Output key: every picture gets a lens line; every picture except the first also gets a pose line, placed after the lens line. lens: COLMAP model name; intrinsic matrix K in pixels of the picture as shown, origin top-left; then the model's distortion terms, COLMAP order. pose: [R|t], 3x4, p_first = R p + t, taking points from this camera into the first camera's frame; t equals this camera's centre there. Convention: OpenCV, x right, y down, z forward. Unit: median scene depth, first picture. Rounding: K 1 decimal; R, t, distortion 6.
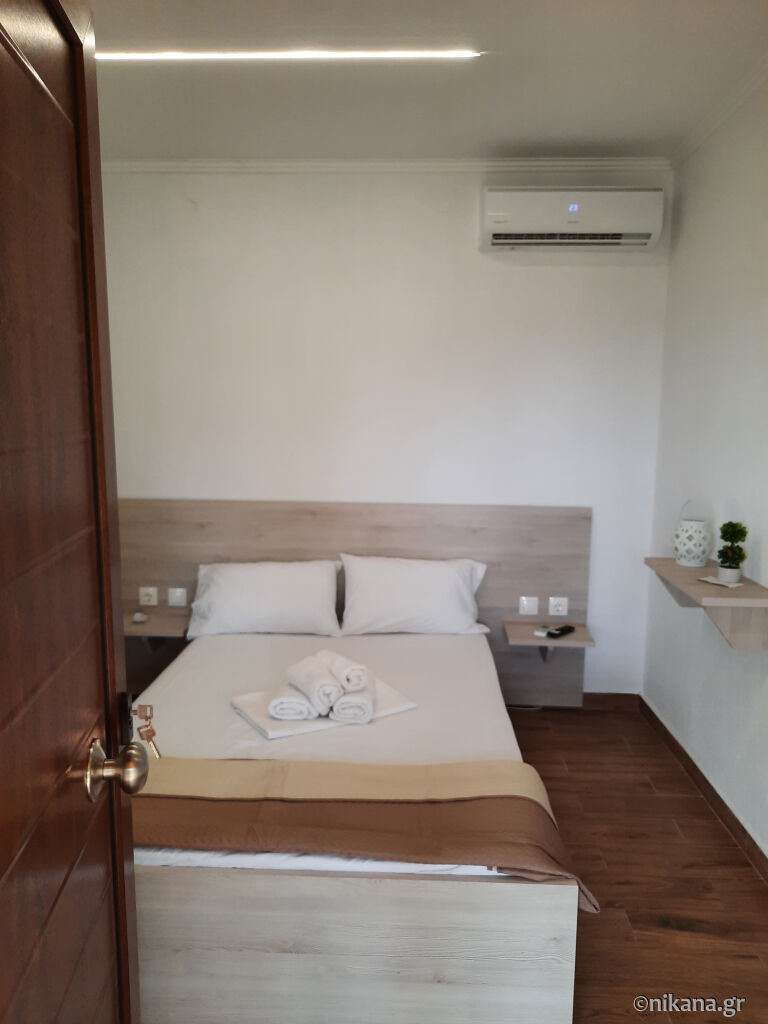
lens RADIAL K [[757.3, 0, 400.0], [0, 757.3, 510.5], [0, 0, 1]] dist [-0.006902, -0.000990]
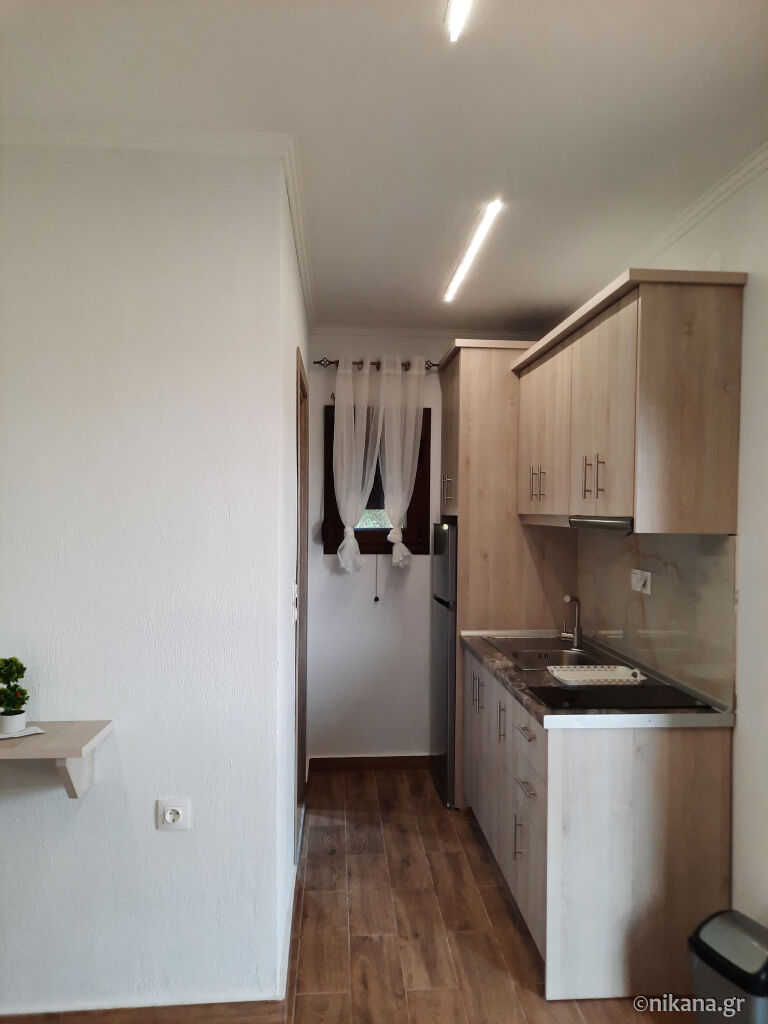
lens RADIAL K [[748.7, 0, 384.0], [0, 748.7, 512.0], [0, 0, 1]] dist [0.005113, 0.004163]
pose [[-0.109650, -0.011734, 0.993901, -0.302949], [0.124717, 0.991865, 0.025469, -0.081600], [-0.986115, 0.126749, -0.107294, 0.475692]]
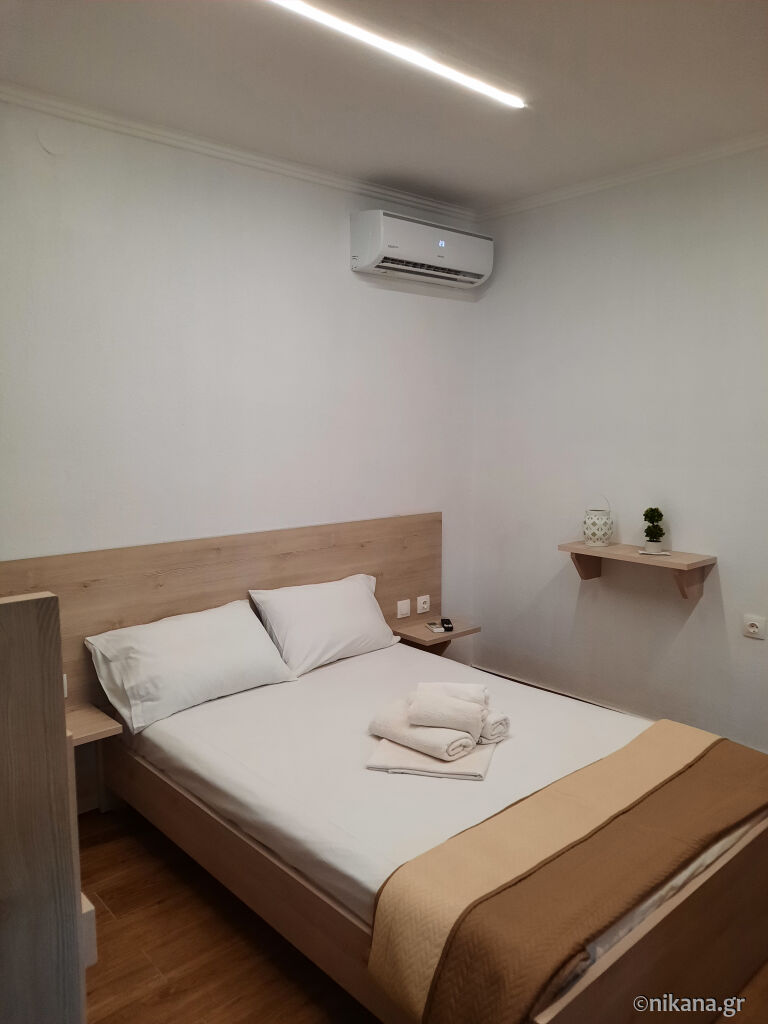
lens RADIAL K [[748.7, 0, 384.0], [0, 748.7, 512.0], [0, 0, 1]] dist [0.005113, 0.004163]
pose [[0.716291, -0.098531, 0.690810, -0.594475], [0.101638, 0.994155, 0.036411, -0.053568], [-0.690360, 0.044131, 0.722118, 0.264195]]
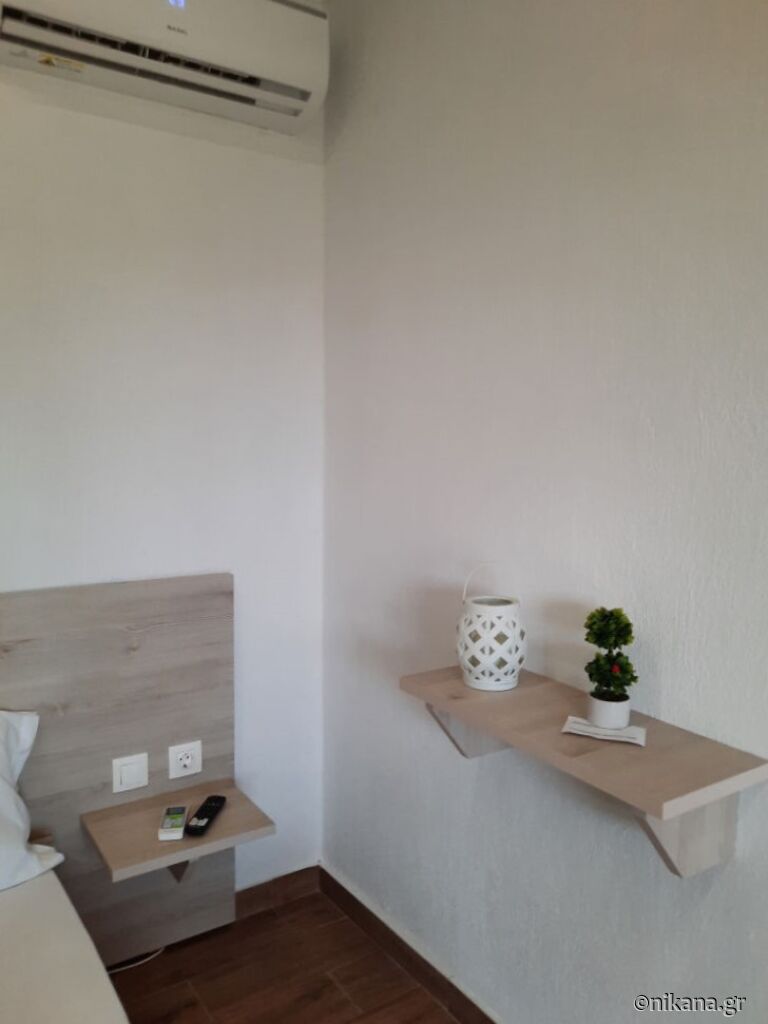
lens RADIAL K [[794.1, 0, 397.4], [0, 794.1, 515.2], [0, 0, 1]] dist [0.007317, 0.005867]
pose [[0.803512, -0.070983, 0.591042, 0.006186], [0.075844, 0.996981, 0.016627, -0.049031], [-0.590438, 0.031468, 0.806470, 0.464734]]
